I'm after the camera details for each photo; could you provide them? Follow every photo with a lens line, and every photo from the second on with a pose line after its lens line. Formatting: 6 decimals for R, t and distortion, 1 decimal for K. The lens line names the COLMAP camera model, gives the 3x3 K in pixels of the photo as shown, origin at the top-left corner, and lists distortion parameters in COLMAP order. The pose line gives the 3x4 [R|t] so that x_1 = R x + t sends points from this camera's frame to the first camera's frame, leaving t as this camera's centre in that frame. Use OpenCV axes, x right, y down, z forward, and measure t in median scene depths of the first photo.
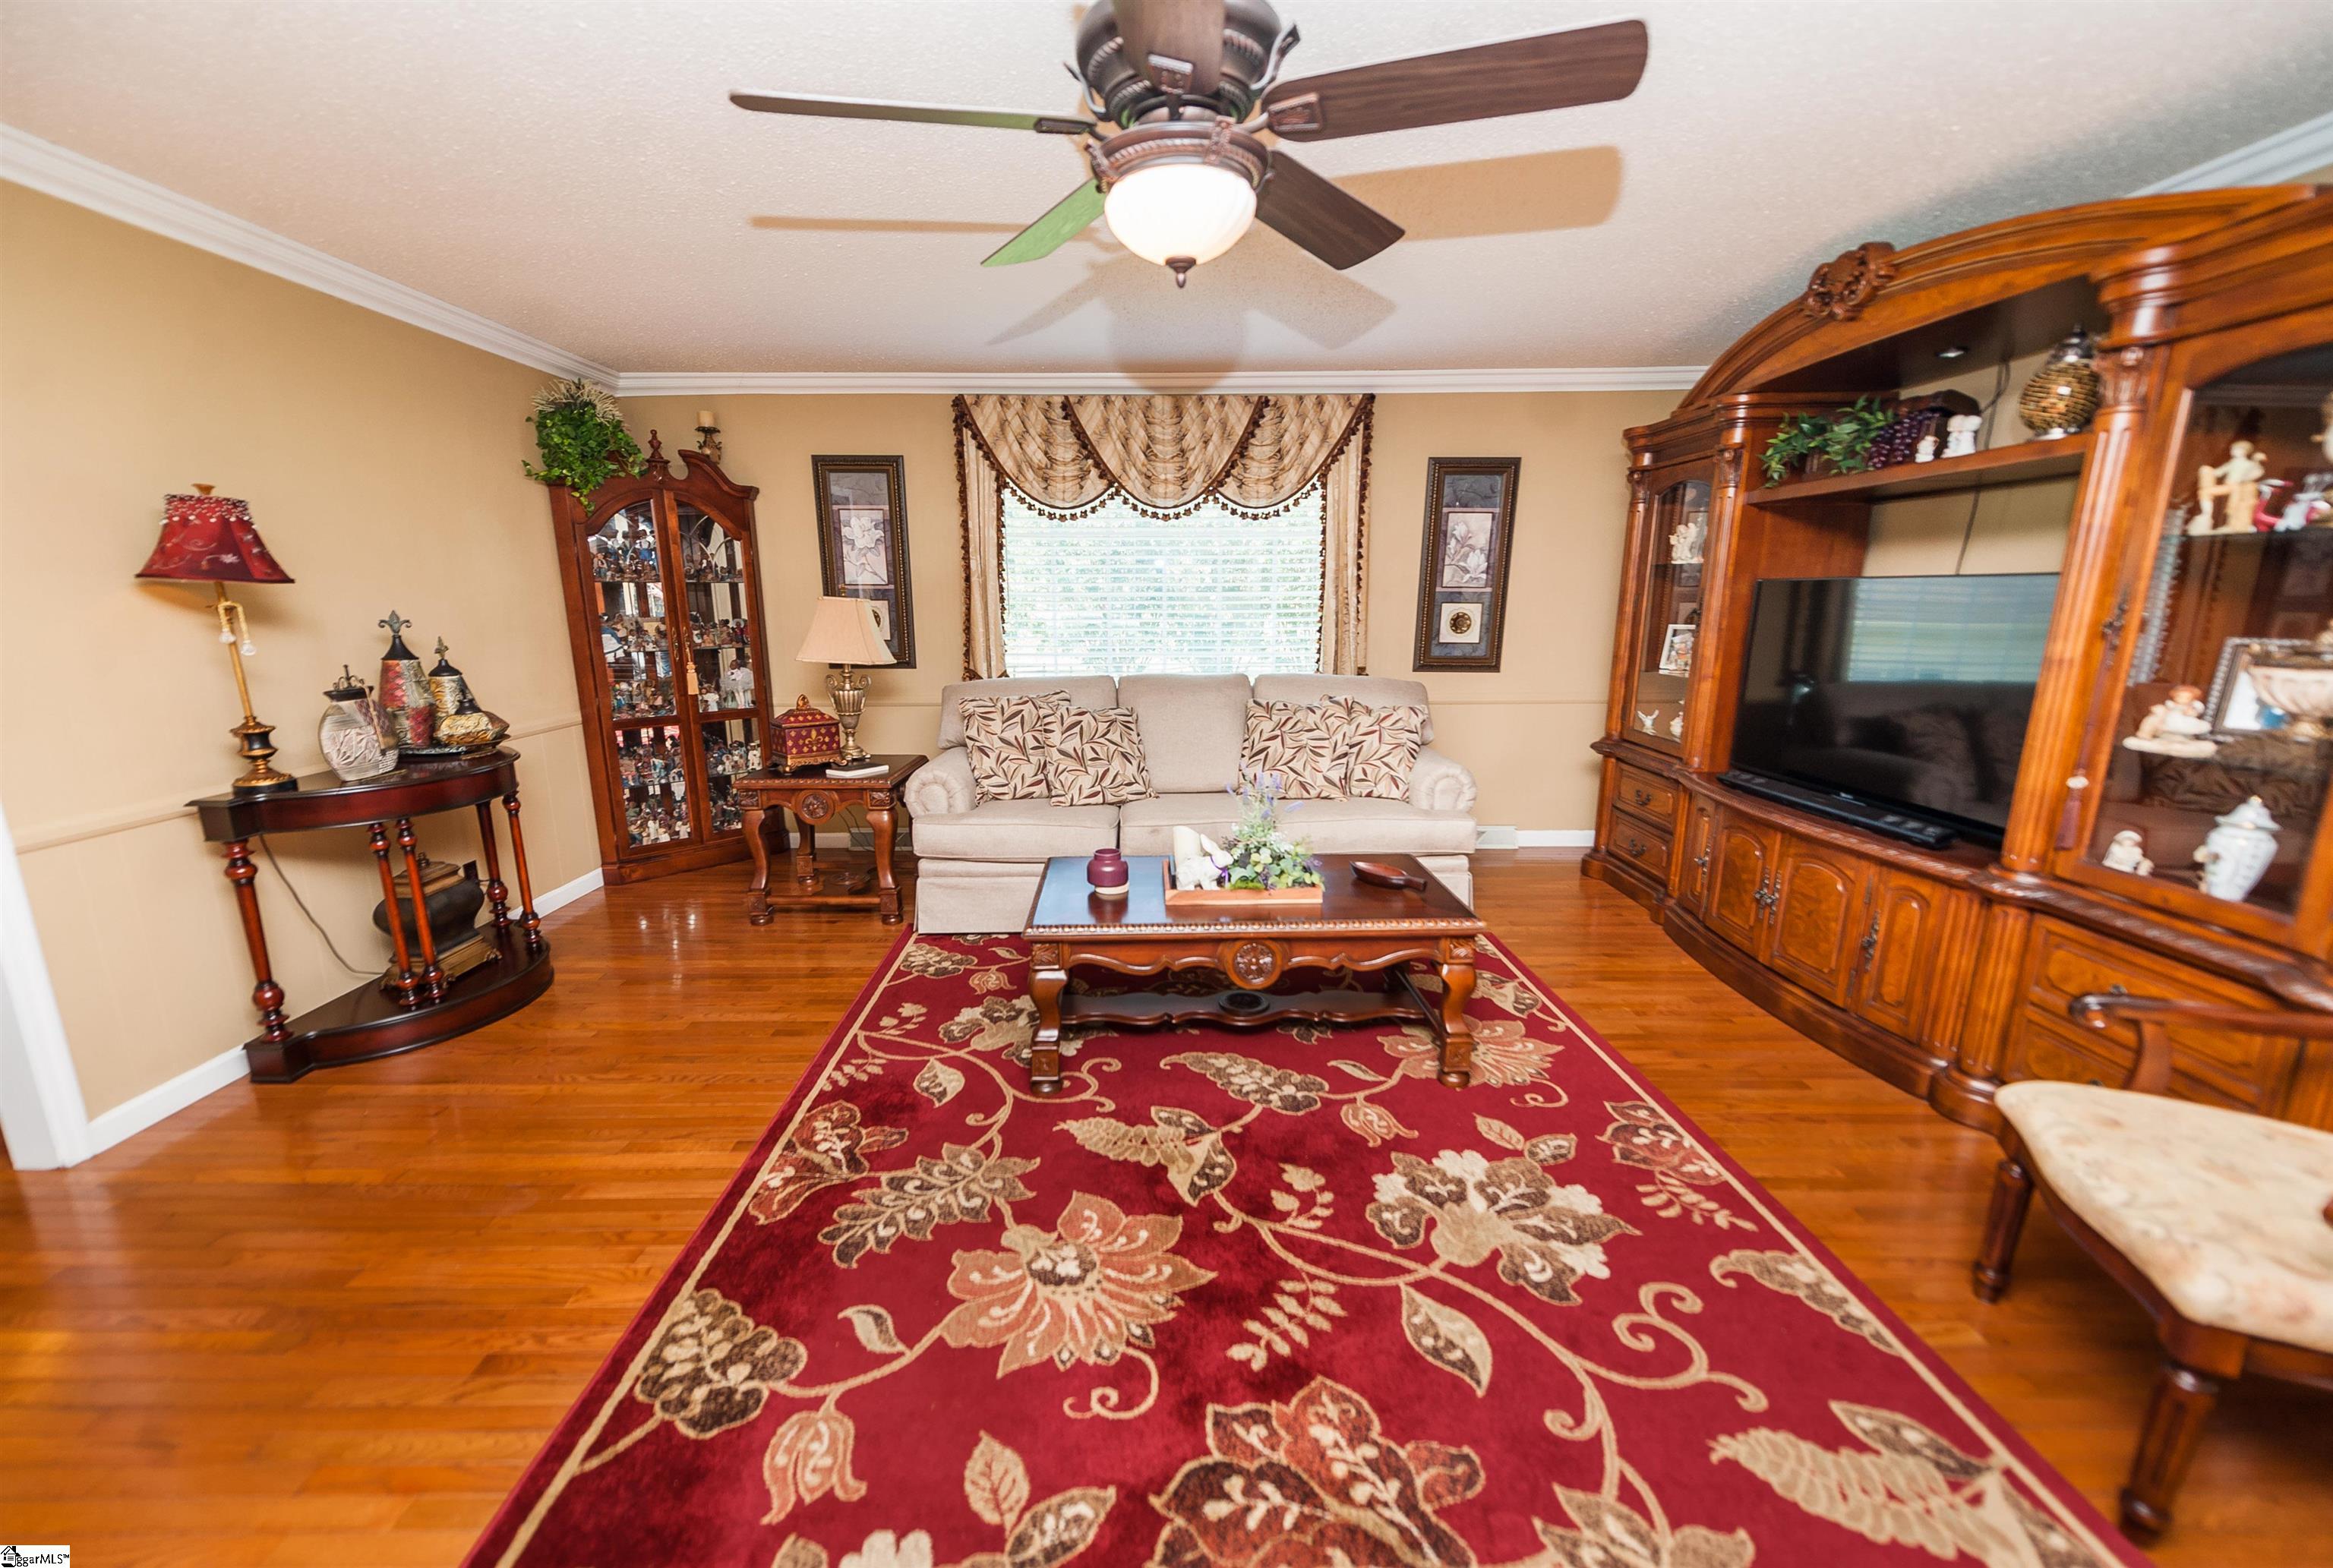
lens RADIAL K [[933.0, 0, 1155.2], [0, 933.0, 794.3], [0, 0, 1]] dist [0.014194, -0.005983]
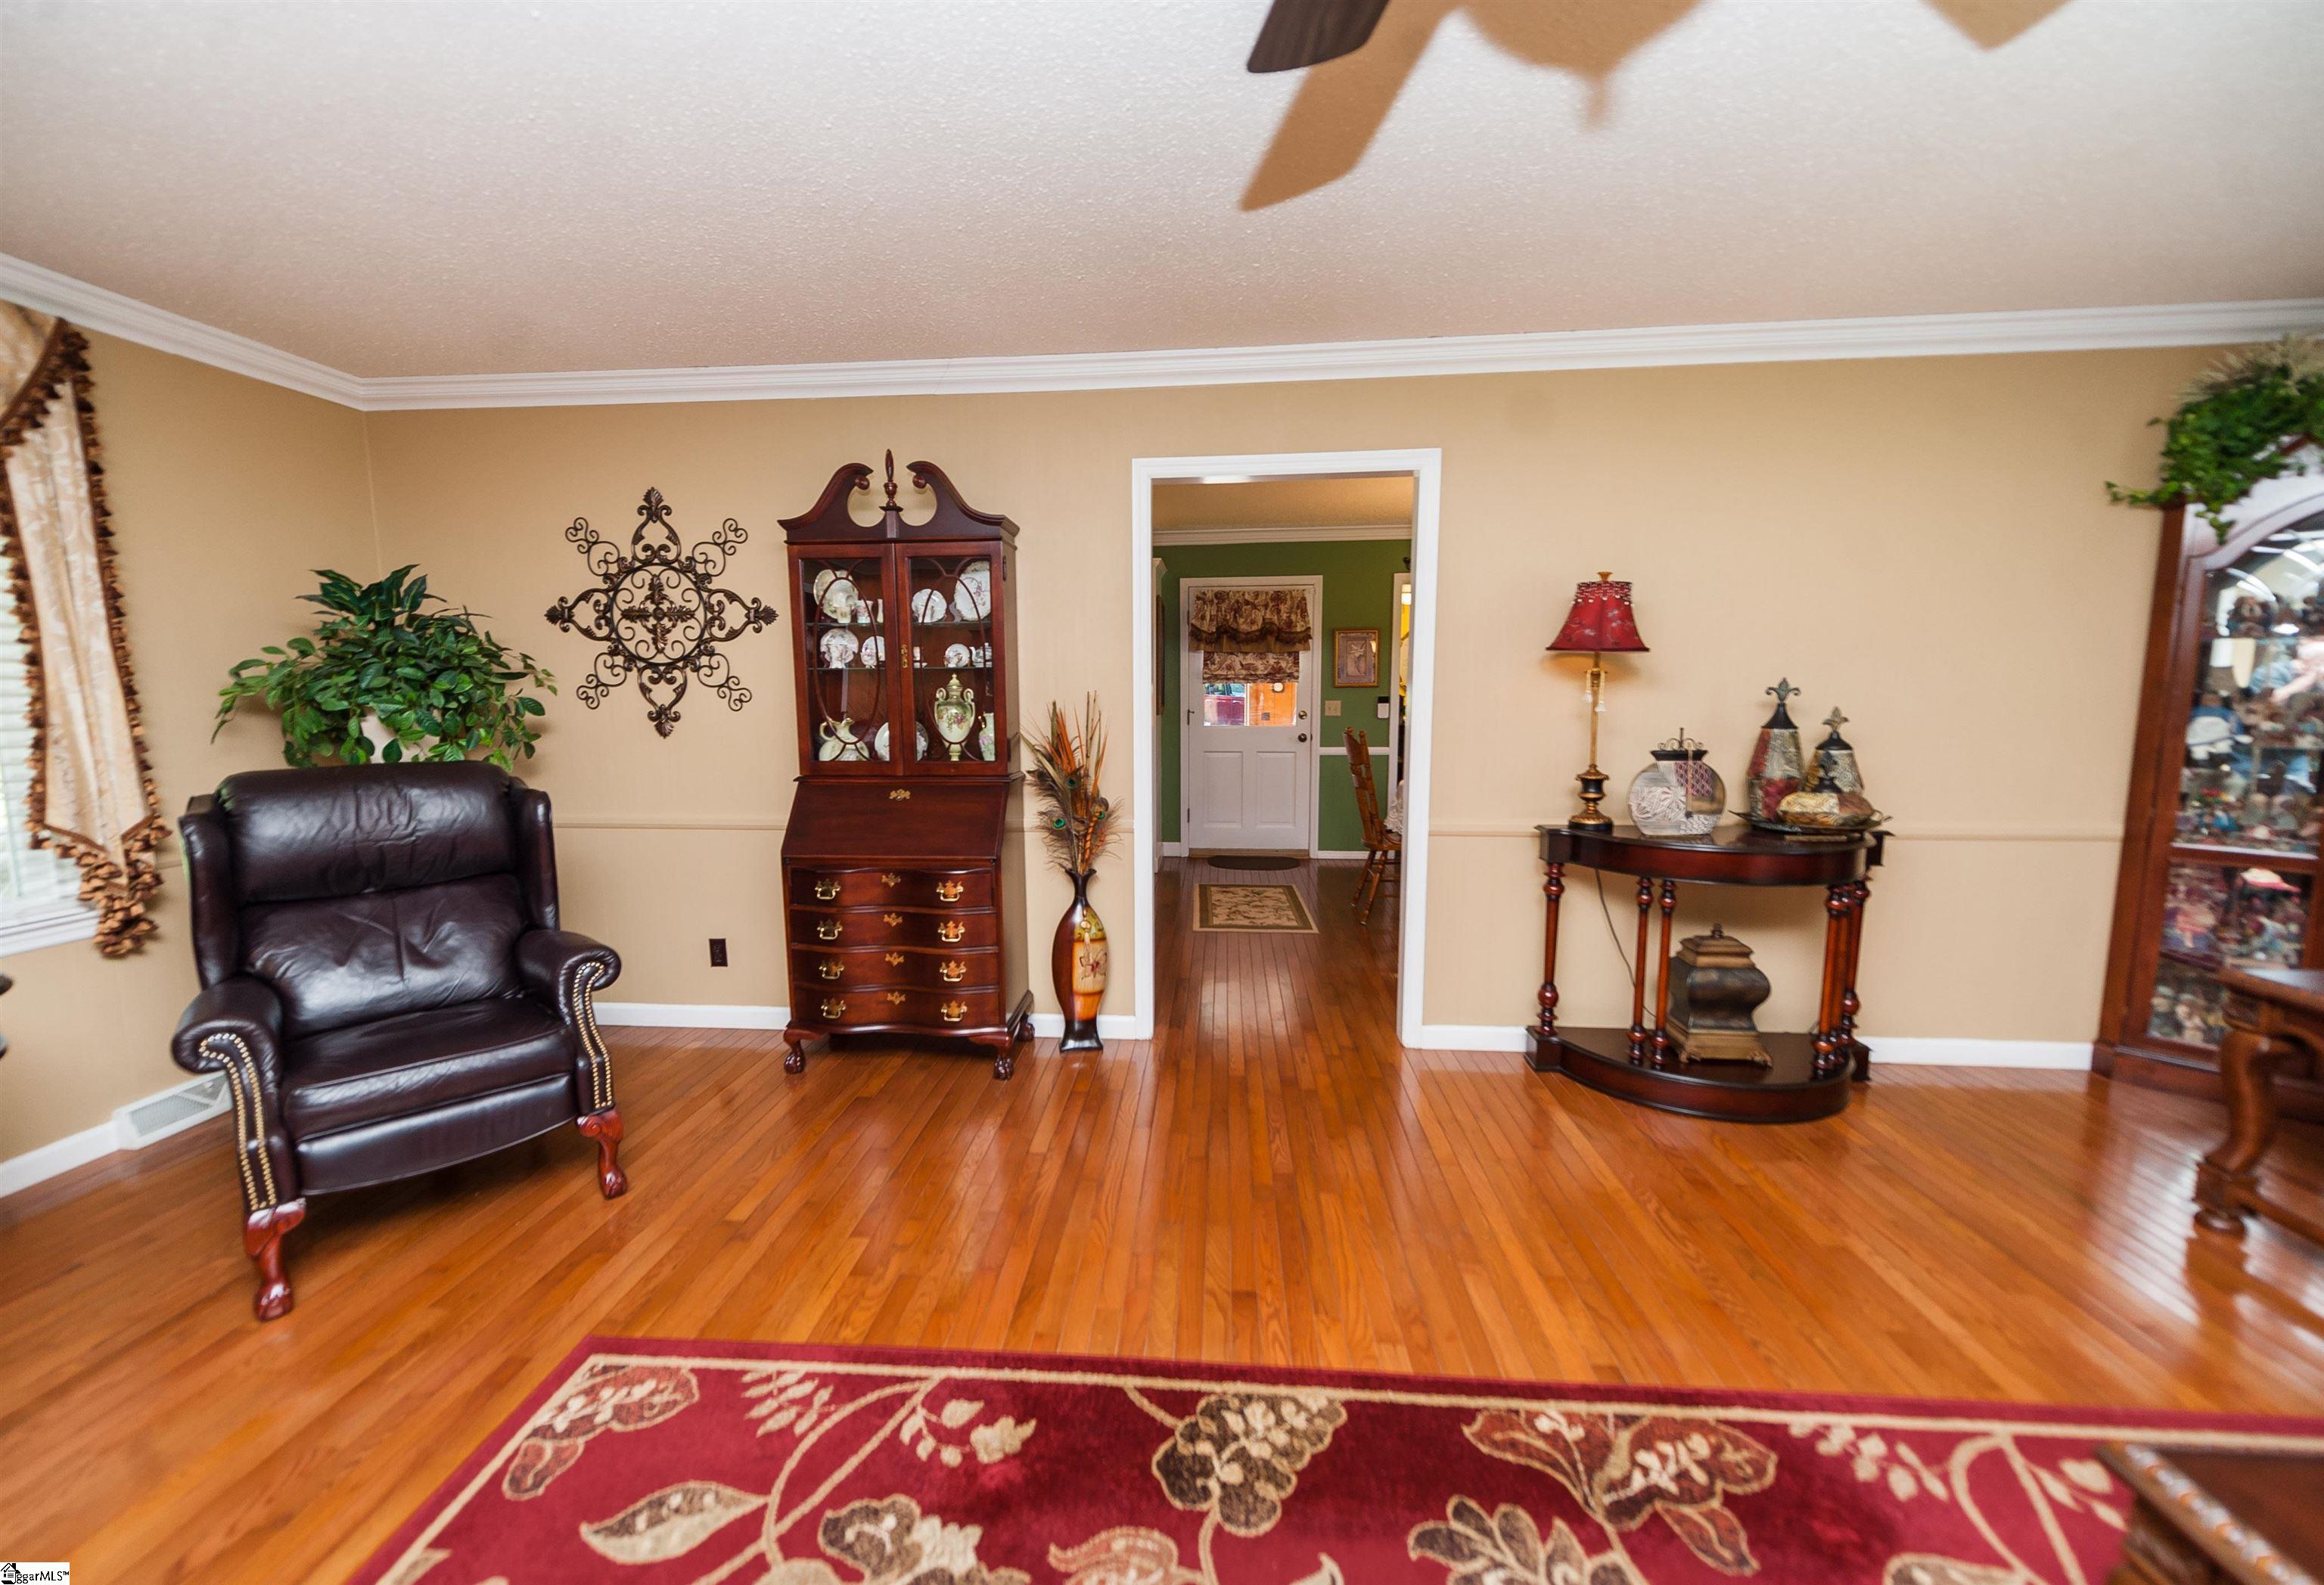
lens RADIAL K [[933.2, 0, 1135.0], [0, 933.2, 804.8], [0, 0, 1]] dist [0.017412, -0.007777]
pose [[-0.091631, 0.128614, -0.987452, 0.283552], [-0.204506, 0.968057, 0.145065, -0.098457], [0.974567, 0.215232, -0.062402, 0.591031]]
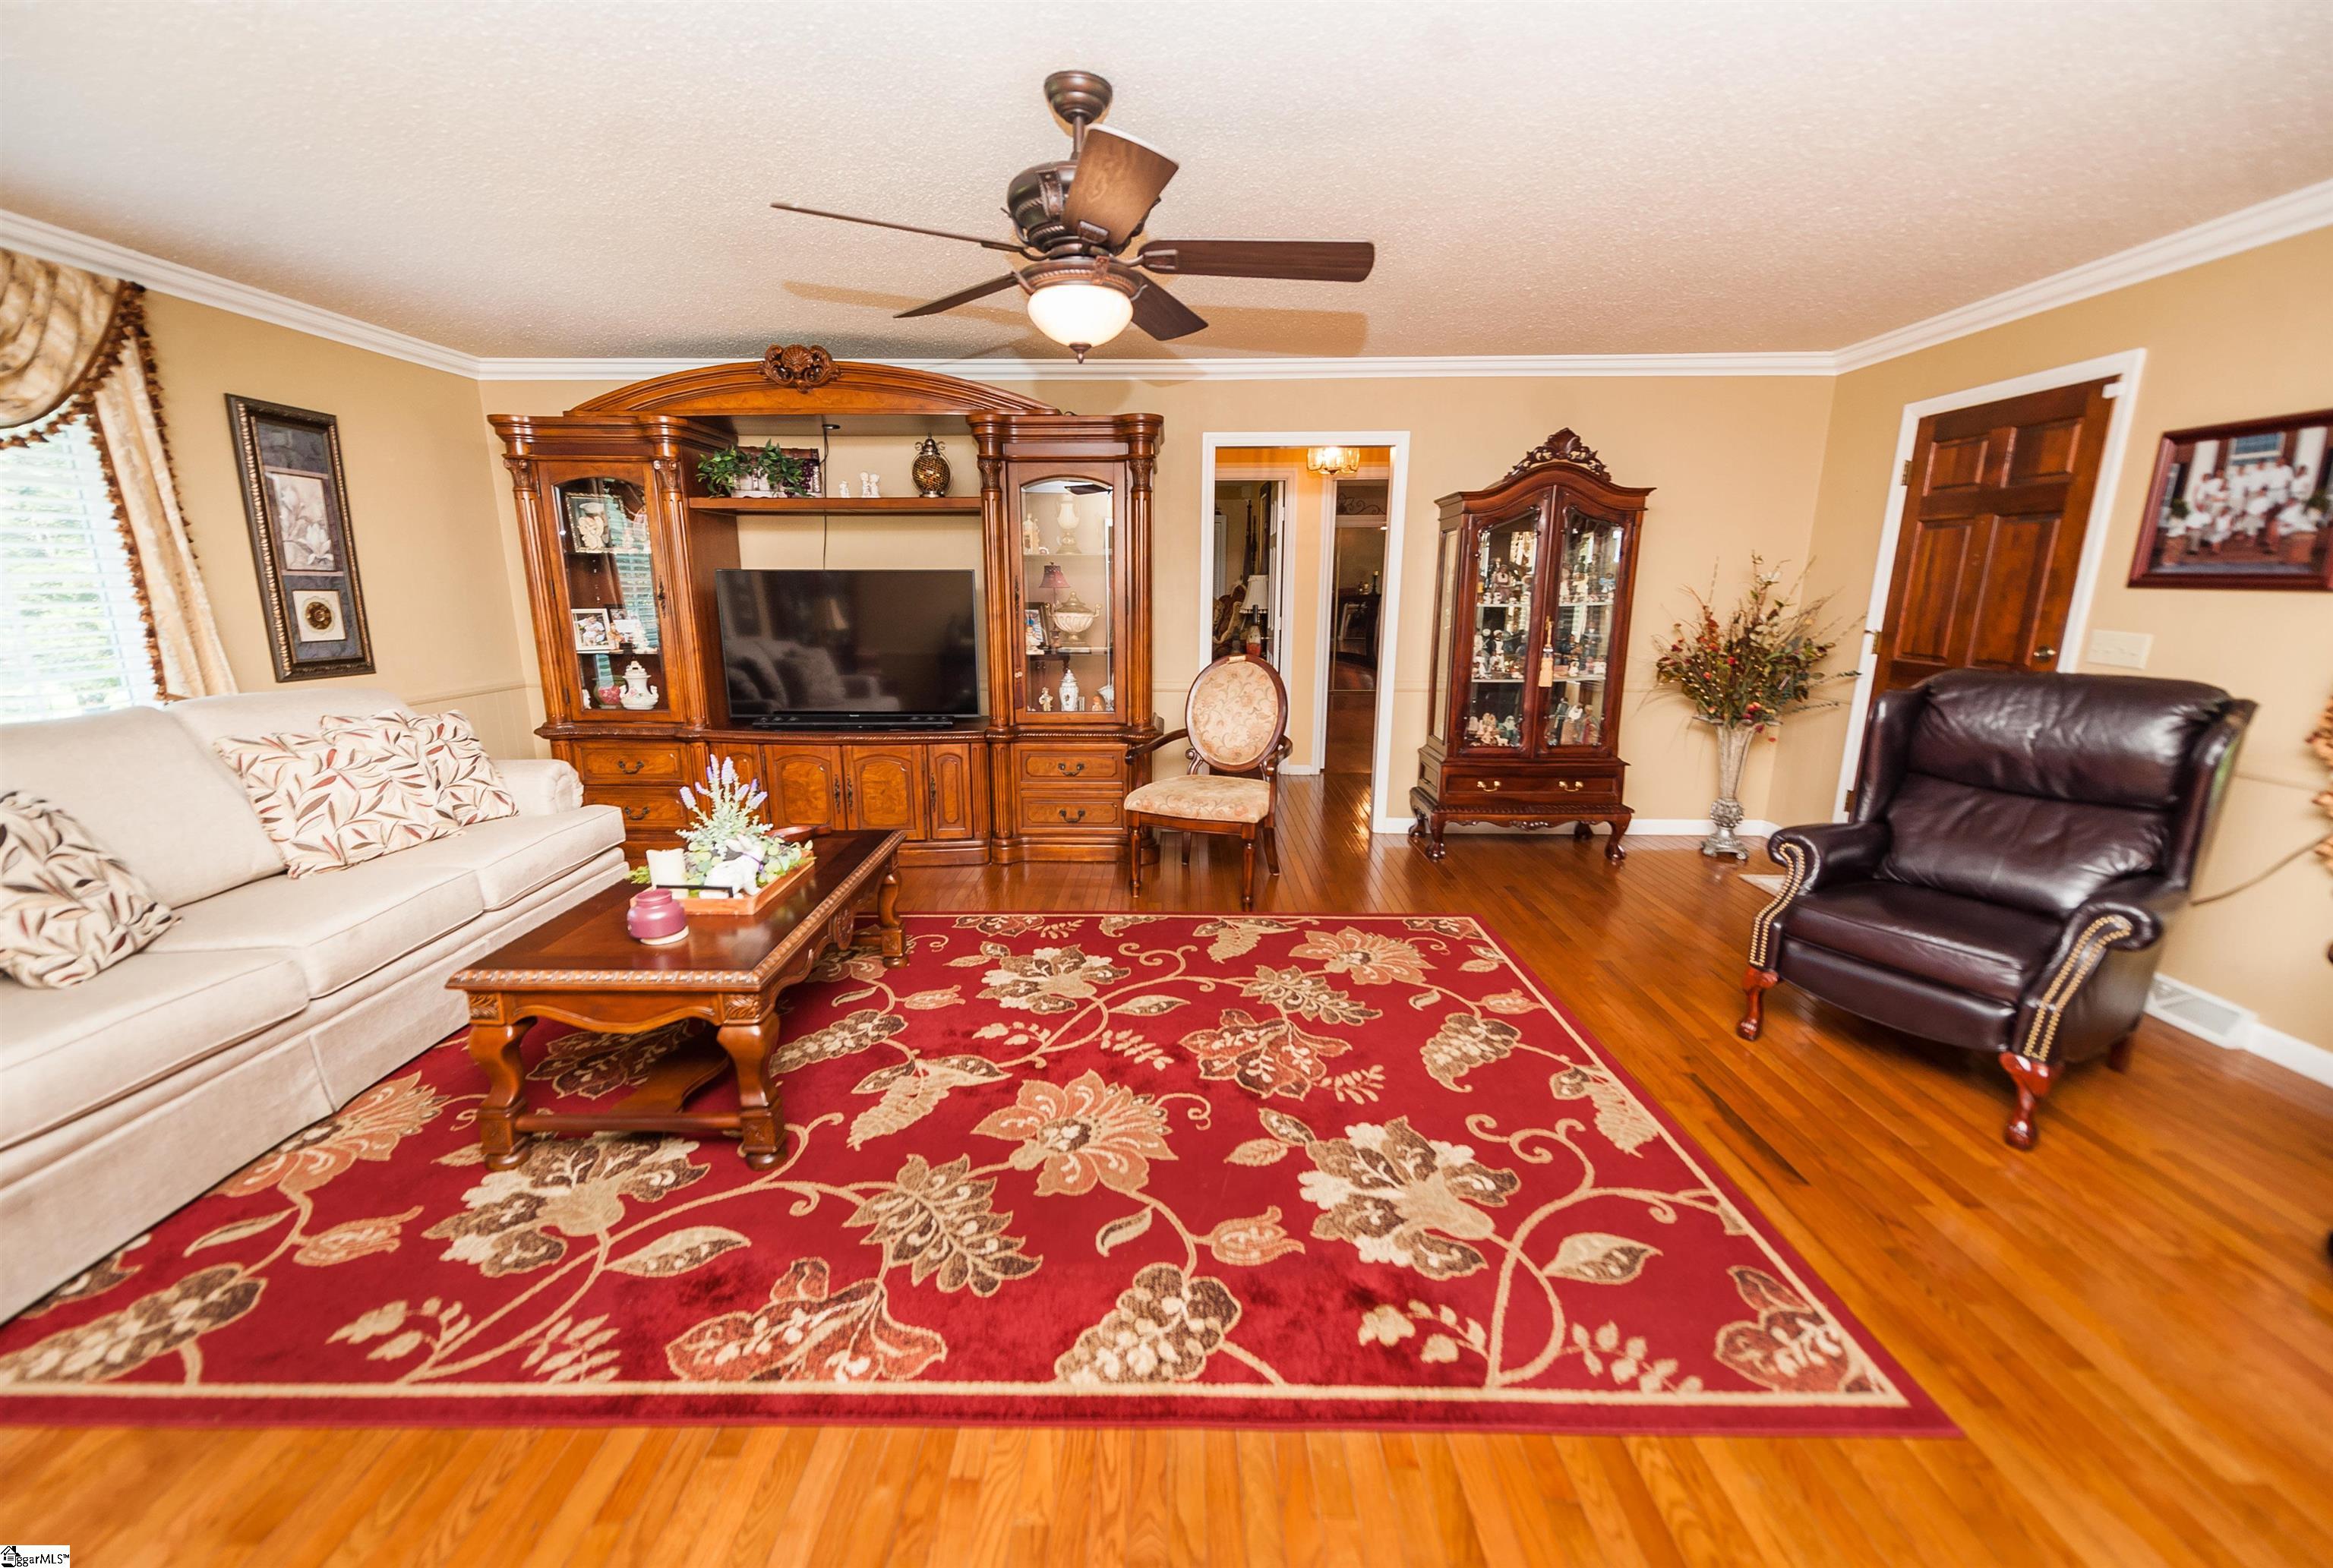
lens RADIAL K [[933.0, 0, 1155.2], [0, 933.0, 794.3], [0, 0, 1]] dist [0.014194, -0.005983]
pose [[0.022843, -0.220074, 0.975216, -0.975350], [0.210125, 0.954738, 0.210530, -0.121522], [-0.977408, 0.200108, 0.068052, 0.595308]]
